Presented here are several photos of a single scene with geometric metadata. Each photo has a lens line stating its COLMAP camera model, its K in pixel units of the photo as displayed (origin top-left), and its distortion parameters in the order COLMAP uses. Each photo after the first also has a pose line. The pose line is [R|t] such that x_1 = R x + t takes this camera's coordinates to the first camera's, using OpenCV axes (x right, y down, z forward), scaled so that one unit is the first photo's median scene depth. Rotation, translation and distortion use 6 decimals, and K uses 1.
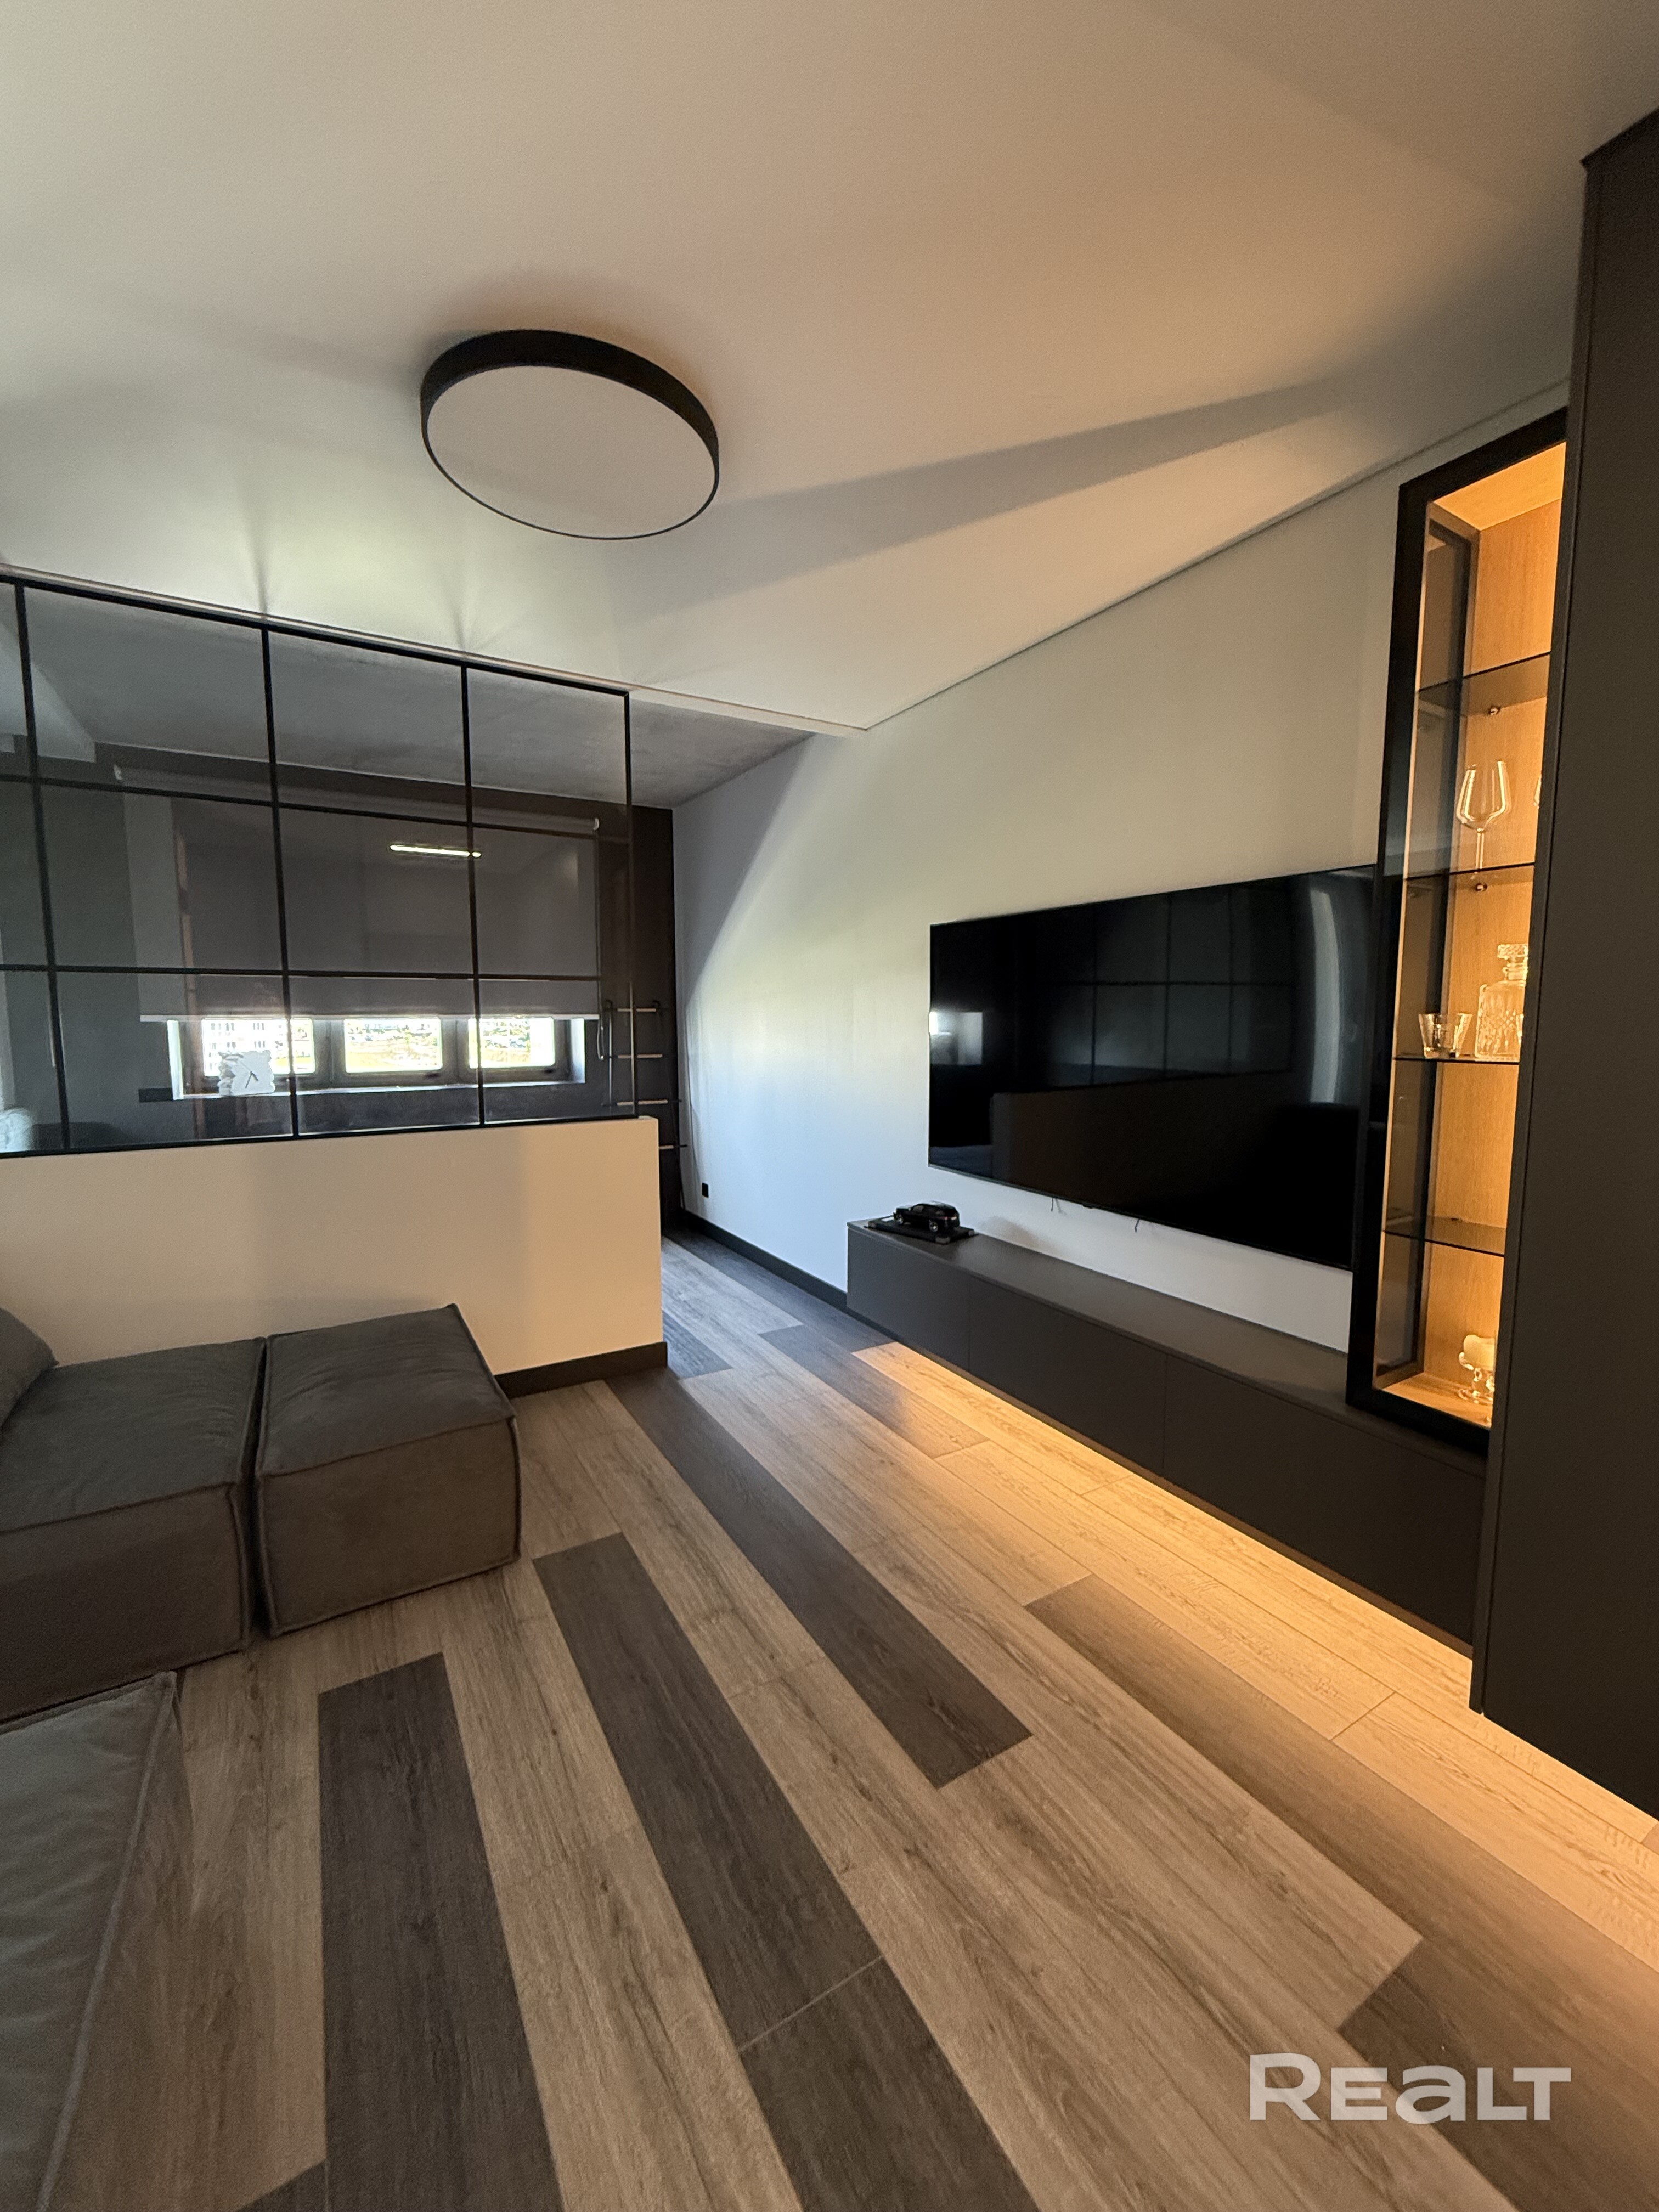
lens RADIAL K [[886.1, 0, 829.7], [0, 886.1, 1101.3], [0, 0, 1]] dist [0.001544, 0.000083]
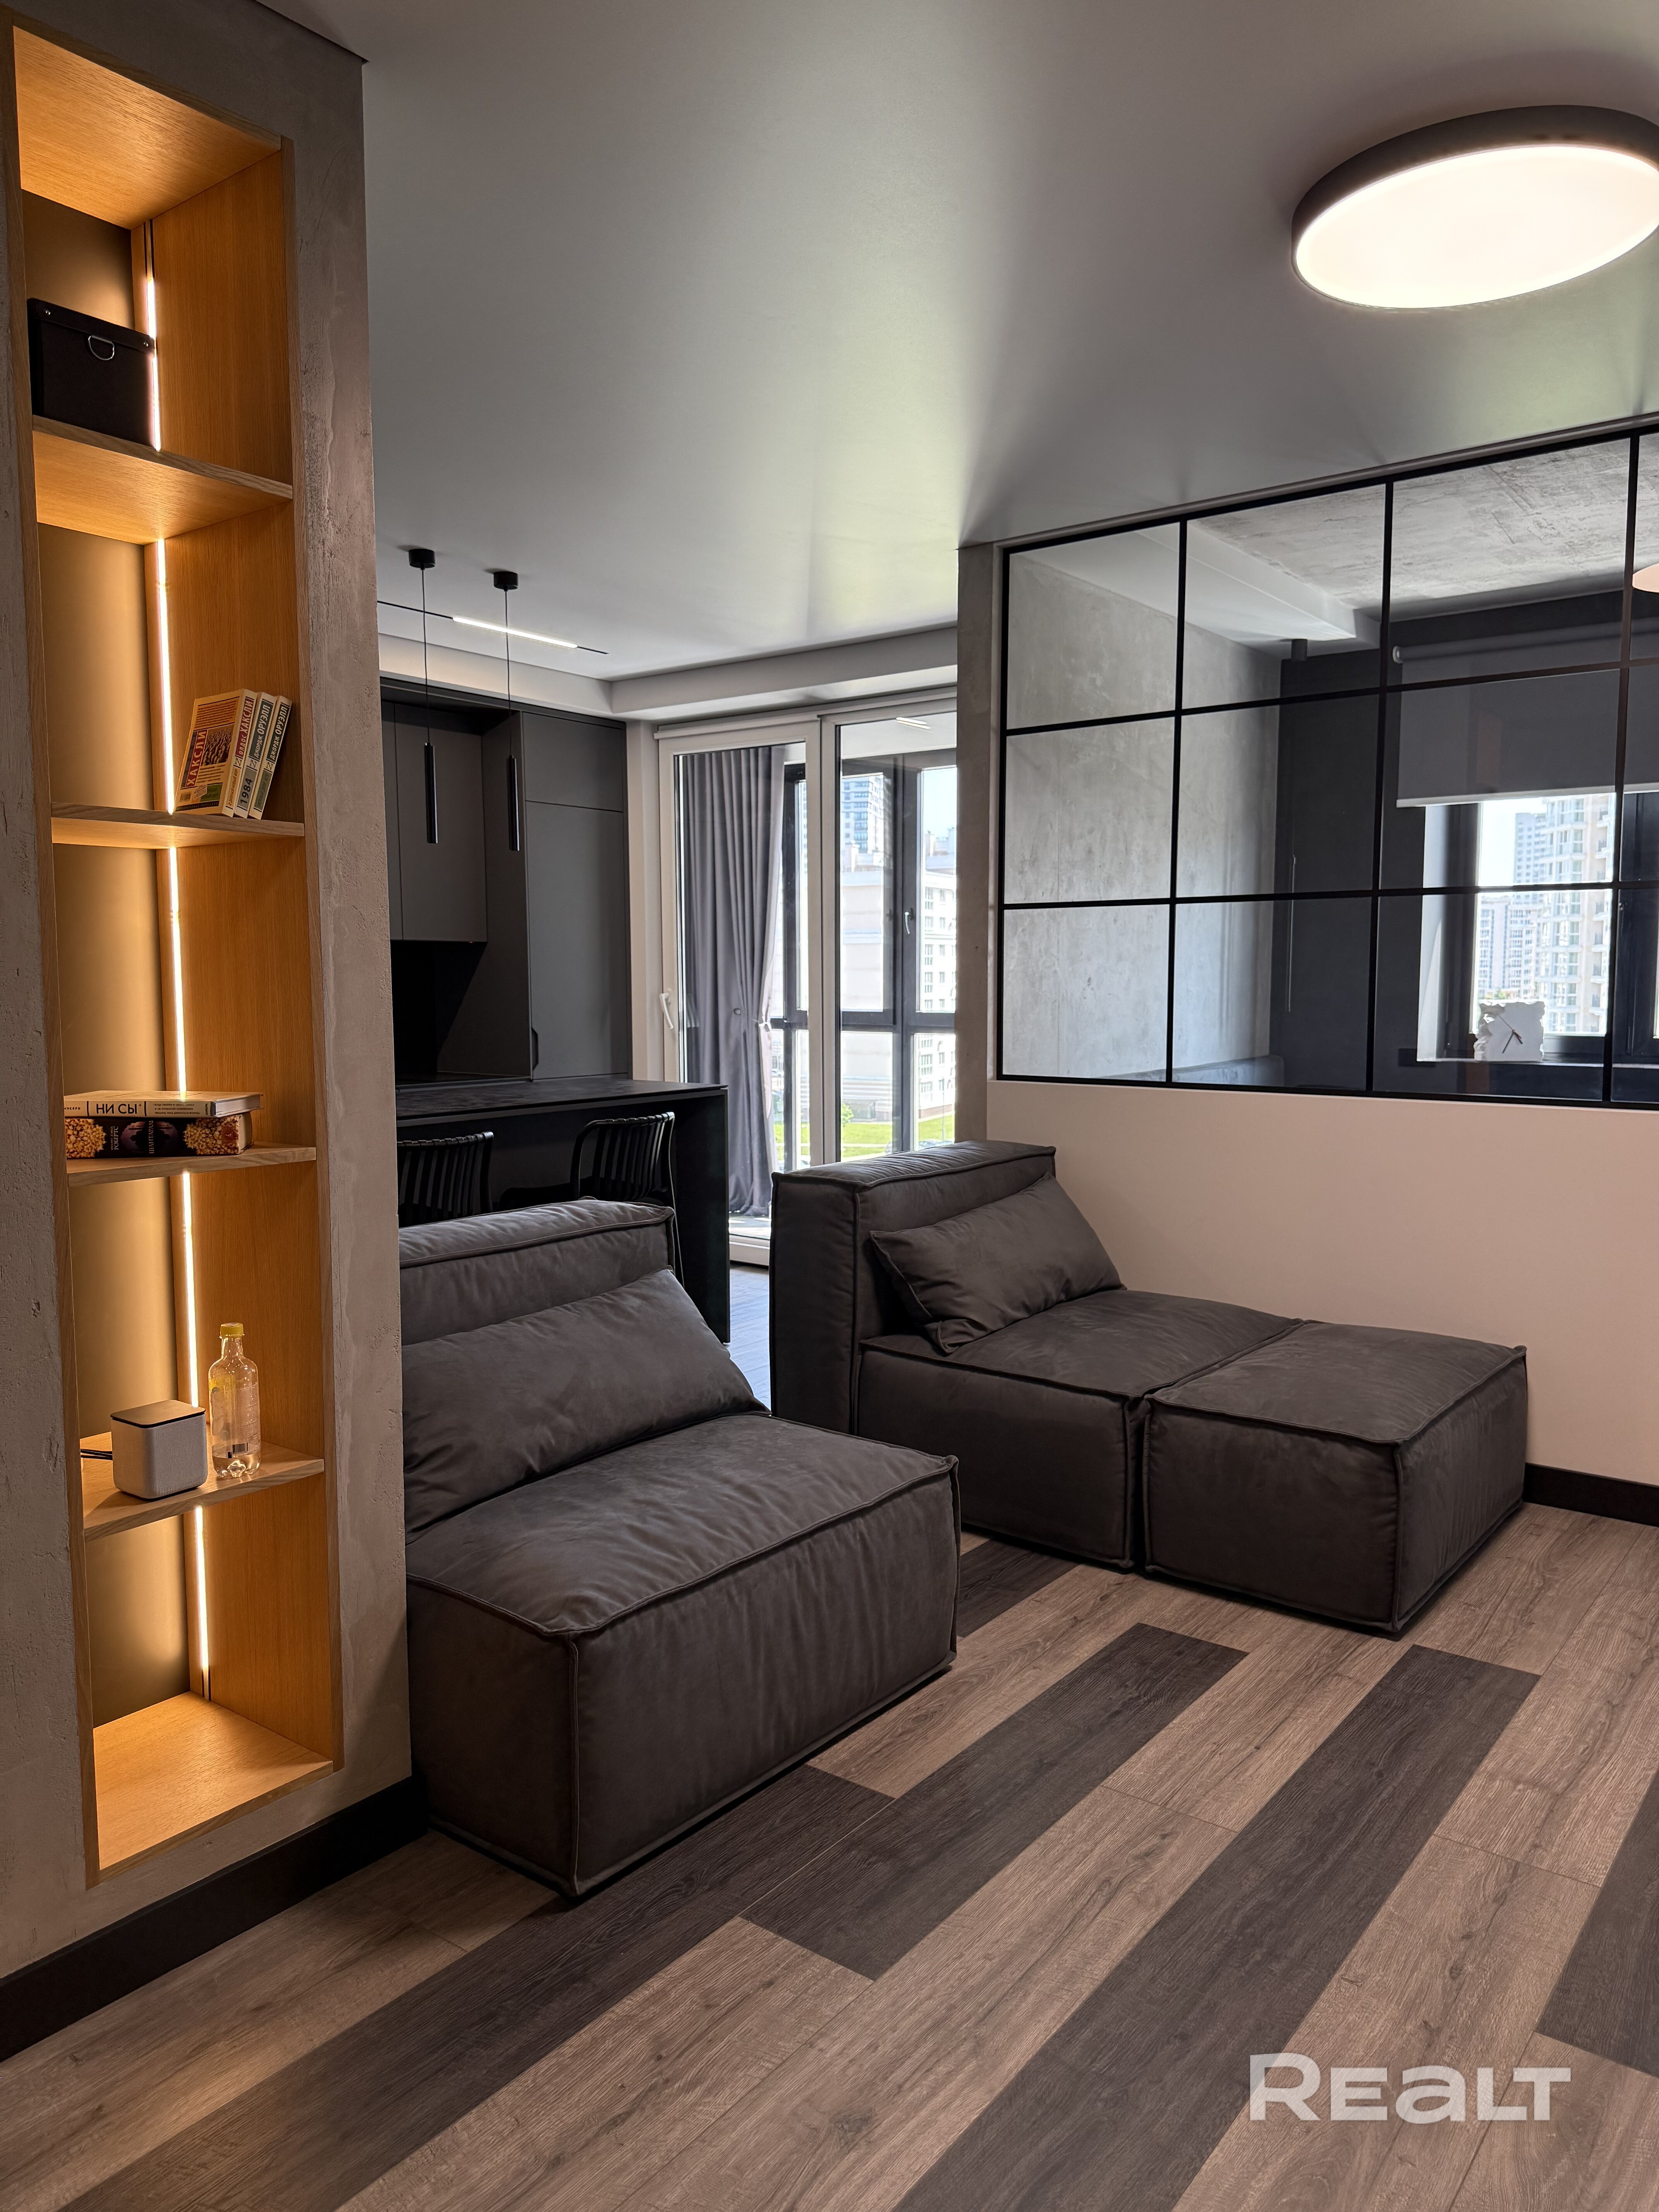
lens RADIAL K [[1563.9, 0, 828.8], [0, 1563.9, 1112.7], [0, 0, 1]] dist [0.000693, -0.004045]
pose [[0.376167, 0.086938, -0.922464, 0.982483], [-0.093167, 0.994091, 0.055697, 0.041235], [0.921856, 0.064991, 0.382044, -0.028664]]
